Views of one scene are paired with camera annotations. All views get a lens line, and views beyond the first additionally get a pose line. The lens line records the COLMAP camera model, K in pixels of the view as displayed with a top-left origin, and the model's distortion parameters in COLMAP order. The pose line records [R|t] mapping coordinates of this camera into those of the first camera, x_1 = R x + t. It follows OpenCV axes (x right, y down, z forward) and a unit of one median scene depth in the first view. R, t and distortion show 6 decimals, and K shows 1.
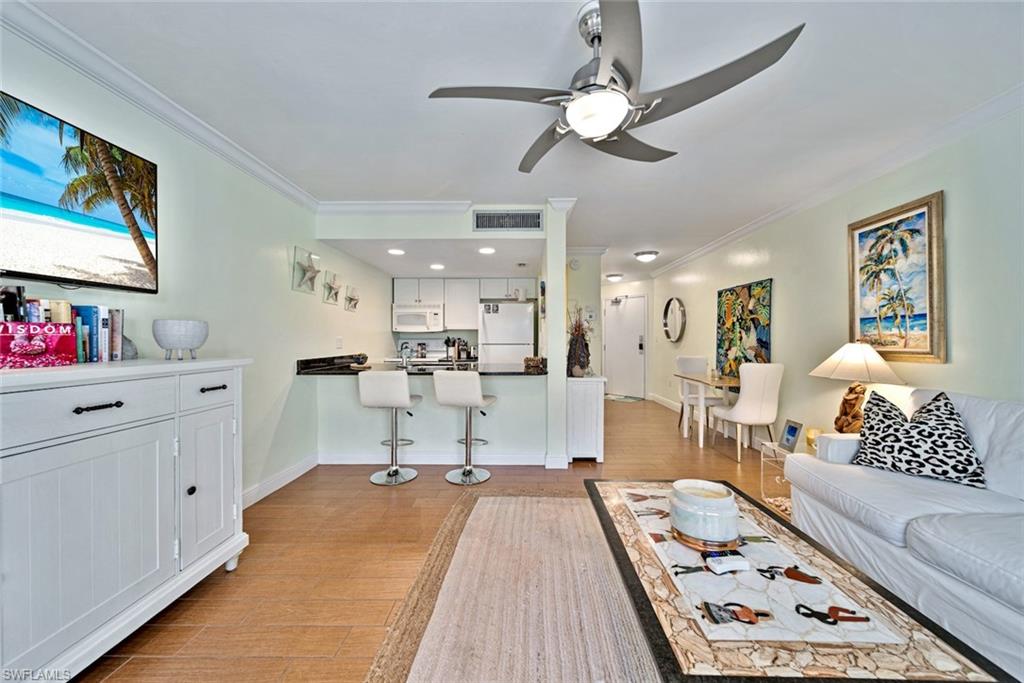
lens RADIAL K [[365.5, 0, 513.6], [0, 365.5, 334.8], [0, 0, 1]] dist [-0.007234, -0.000763]
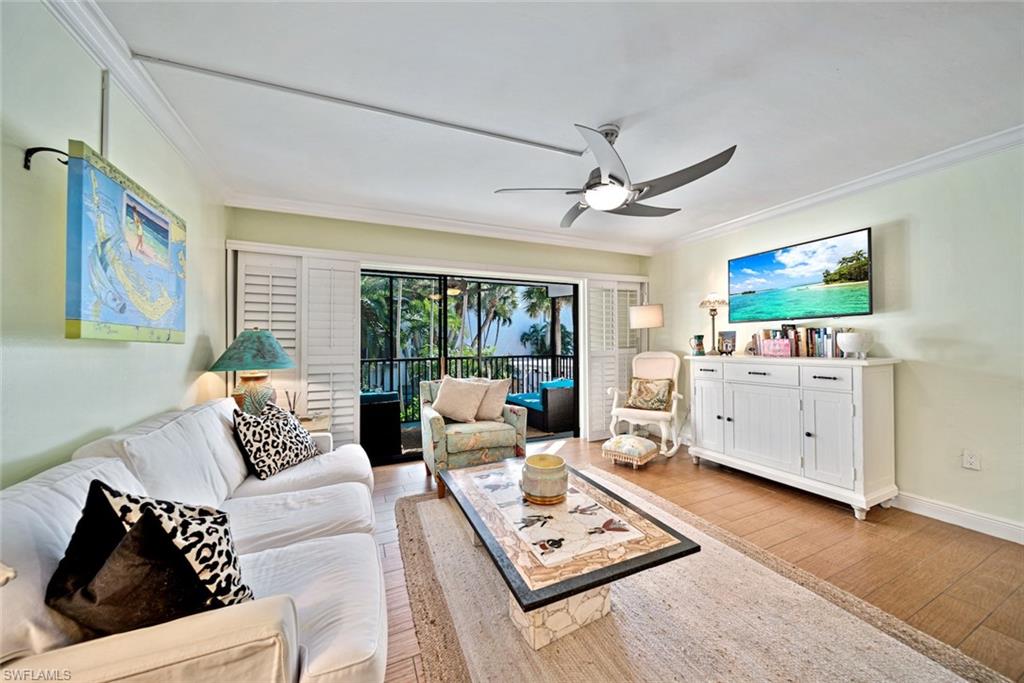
lens RADIAL K [[365.5, 0, 522.2], [0, 365.5, 343.1], [0, 0, 1]] dist [-0.007234, -0.000763]
pose [[-0.894177, 0.008622, -0.447630, 0.662221], [0.017449, 0.999726, -0.015600, 0.000879], [0.447373, -0.021760, -0.894083, 1.206657]]
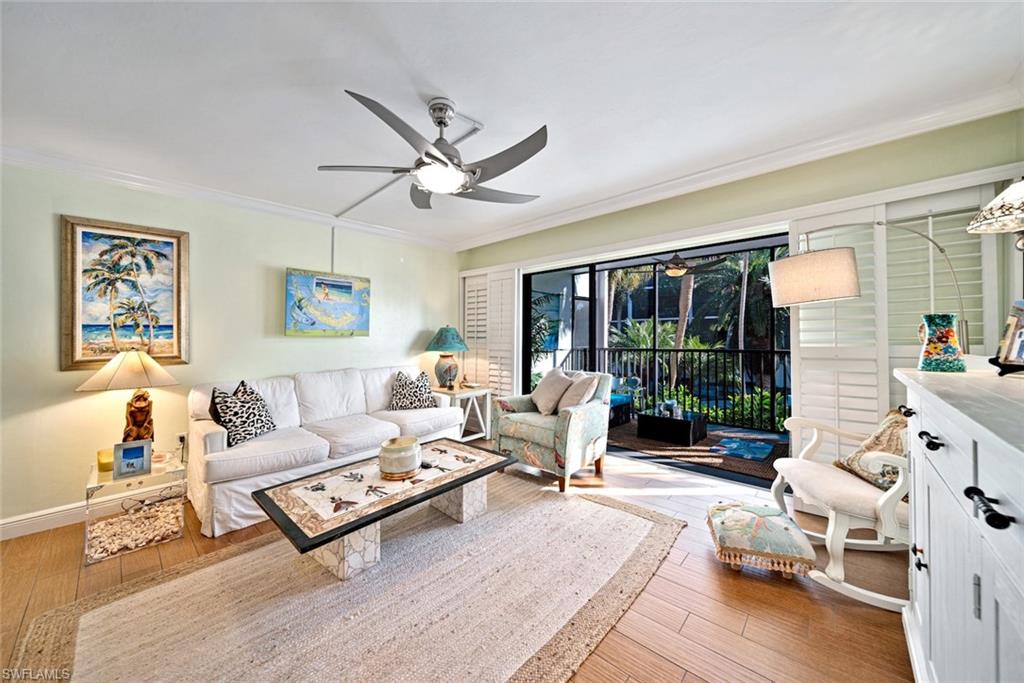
lens RADIAL K [[365.5, 0, 507.0], [0, 365.5, 335.7], [0, 0, 1]] dist [-0.007234, -0.000763]
pose [[-0.746055, 0.008524, 0.665829, -0.470894], [0.002152, 0.999944, -0.010390, -0.006105], [-0.665880, -0.006319, -0.746032, 1.018321]]
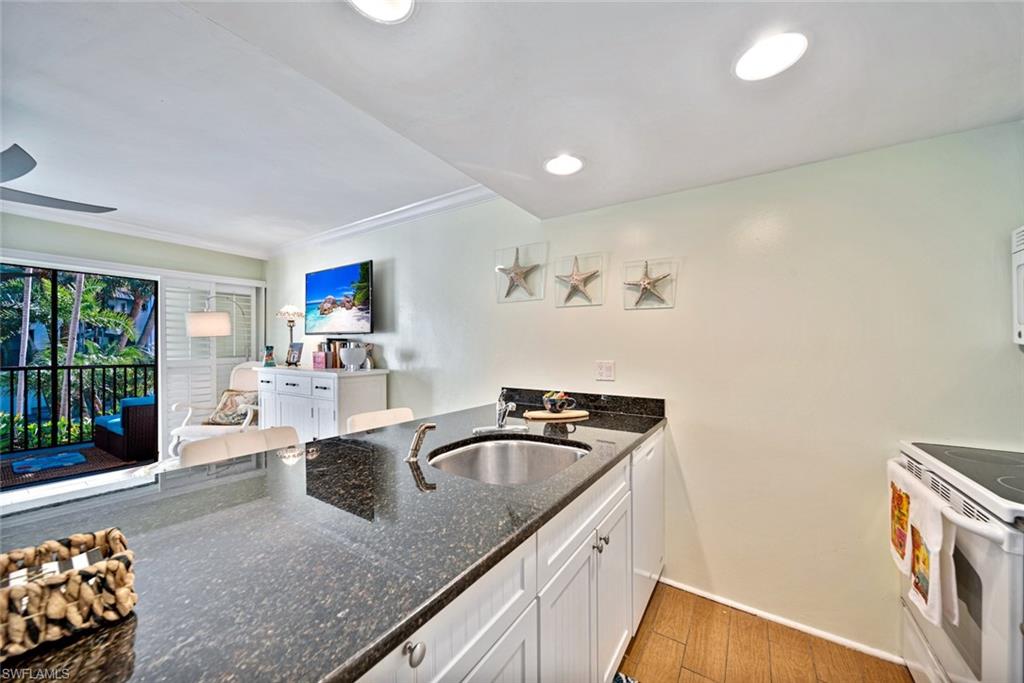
lens RADIAL K [[365.5, 0, 526.8], [0, 365.5, 341.8], [0, 0, 1]] dist [-0.007234, -0.000763]
pose [[-0.521407, -0.014897, -0.853178, 0.093242], [0.006612, 0.999747, -0.021497, -0.019747], [0.853283, -0.016850, -0.521177, 1.822610]]
